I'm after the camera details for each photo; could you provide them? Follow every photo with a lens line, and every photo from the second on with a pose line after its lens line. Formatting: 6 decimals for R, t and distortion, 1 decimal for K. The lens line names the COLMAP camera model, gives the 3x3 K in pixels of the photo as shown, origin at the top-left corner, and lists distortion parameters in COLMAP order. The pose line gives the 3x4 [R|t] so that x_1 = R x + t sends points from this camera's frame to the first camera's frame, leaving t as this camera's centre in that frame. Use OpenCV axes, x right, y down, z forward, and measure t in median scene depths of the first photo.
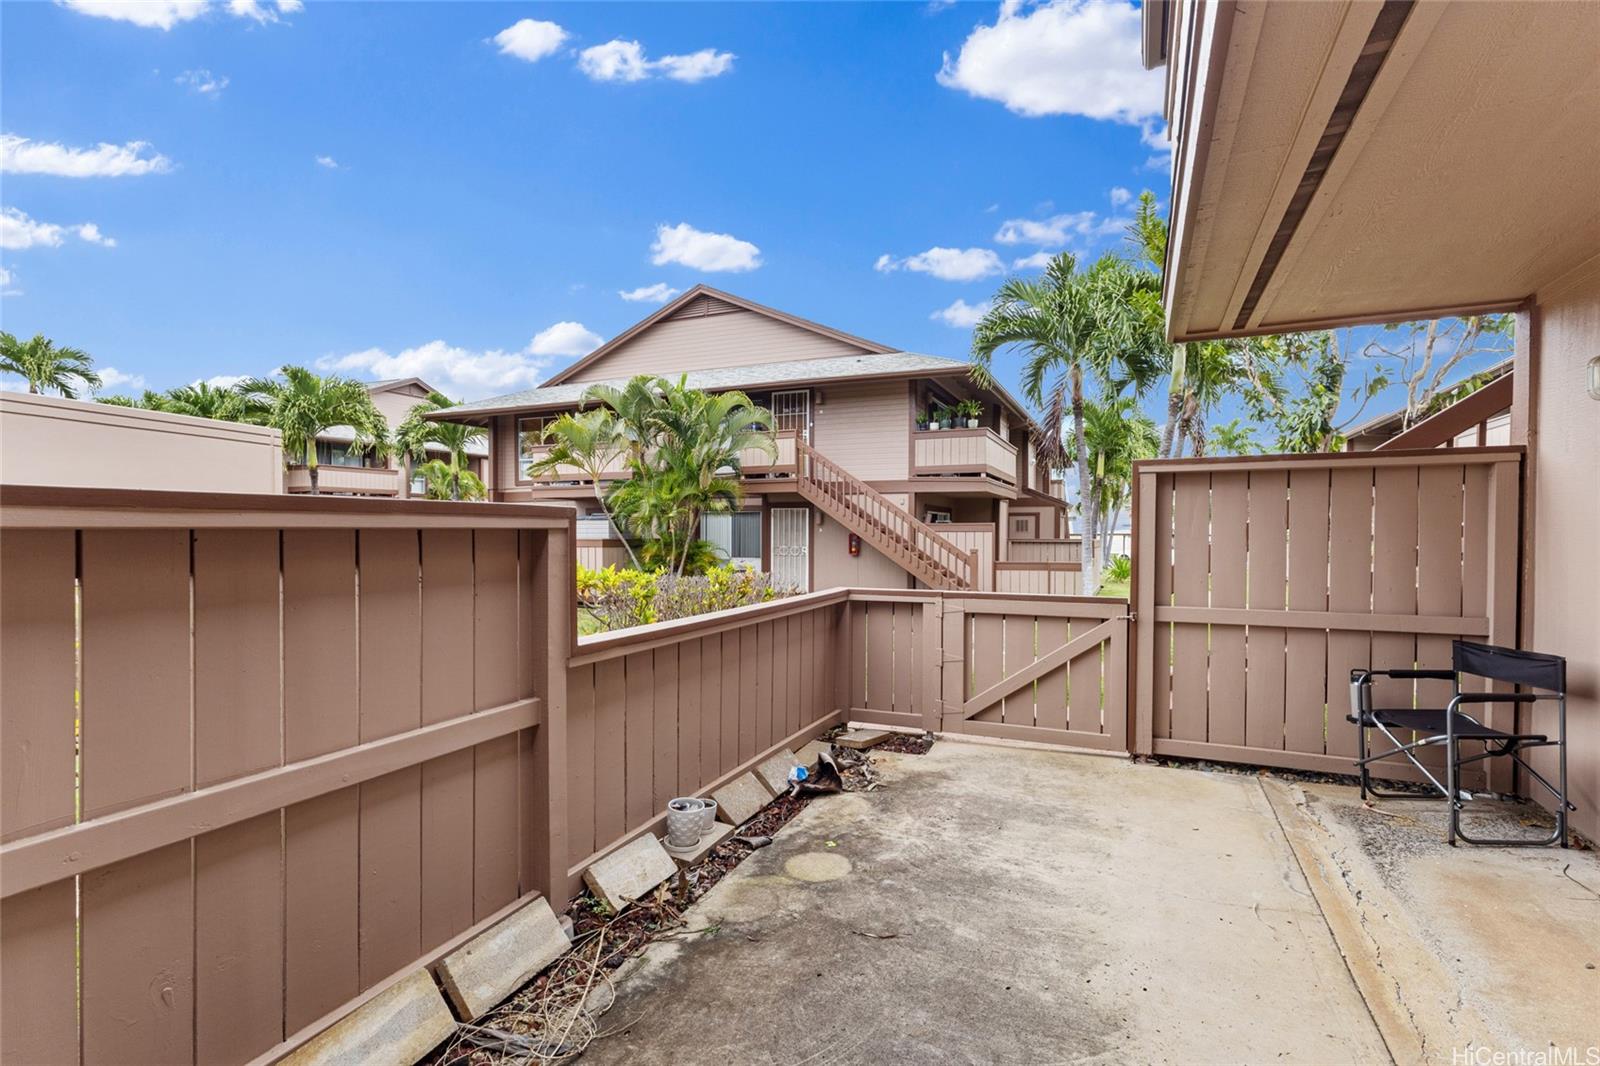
lens RADIAL K [[743.1, 0, 802.0], [0, 743.1, 521.8], [0, 0, 1]] dist [0.003090, 0.000991]
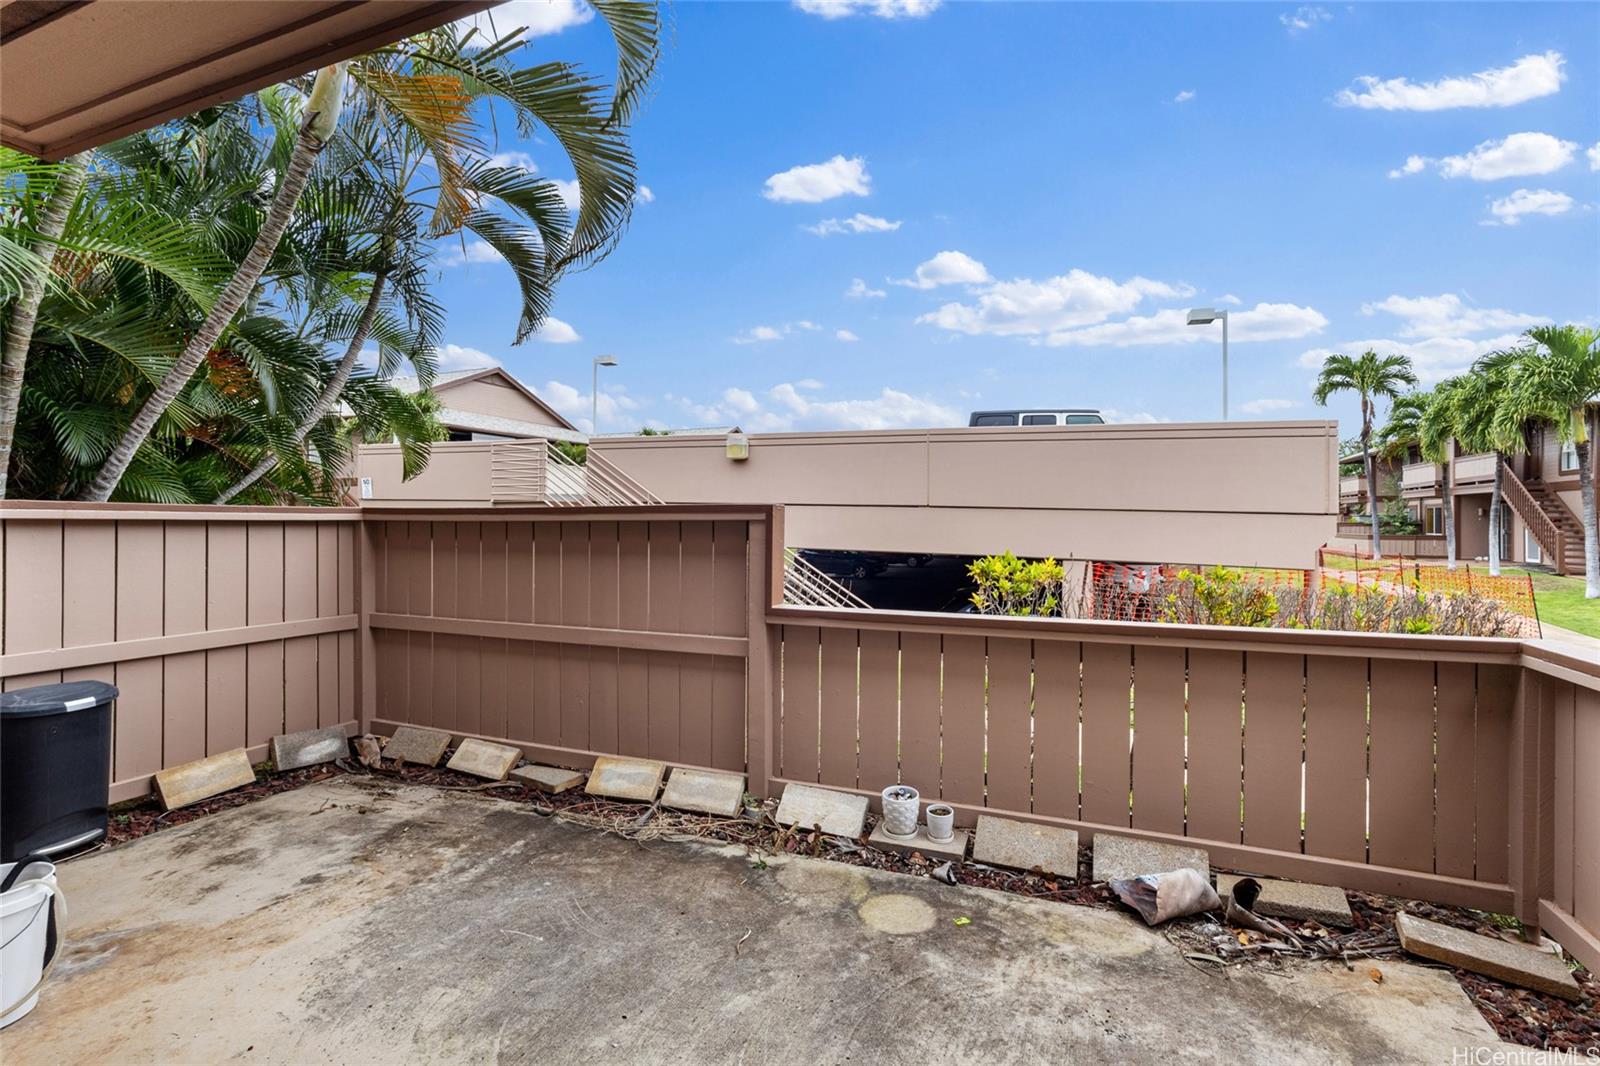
lens RADIAL K [[743.1, 0, 802.0], [0, 743.1, 521.8], [0, 0, 1]] dist [0.003090, 0.000991]
pose [[0.023095, -0.001187, -0.999733, 0.866253], [0.013691, 0.999906, -0.000871, 0.012261], [0.999640, -0.013667, 0.023109, 0.868194]]
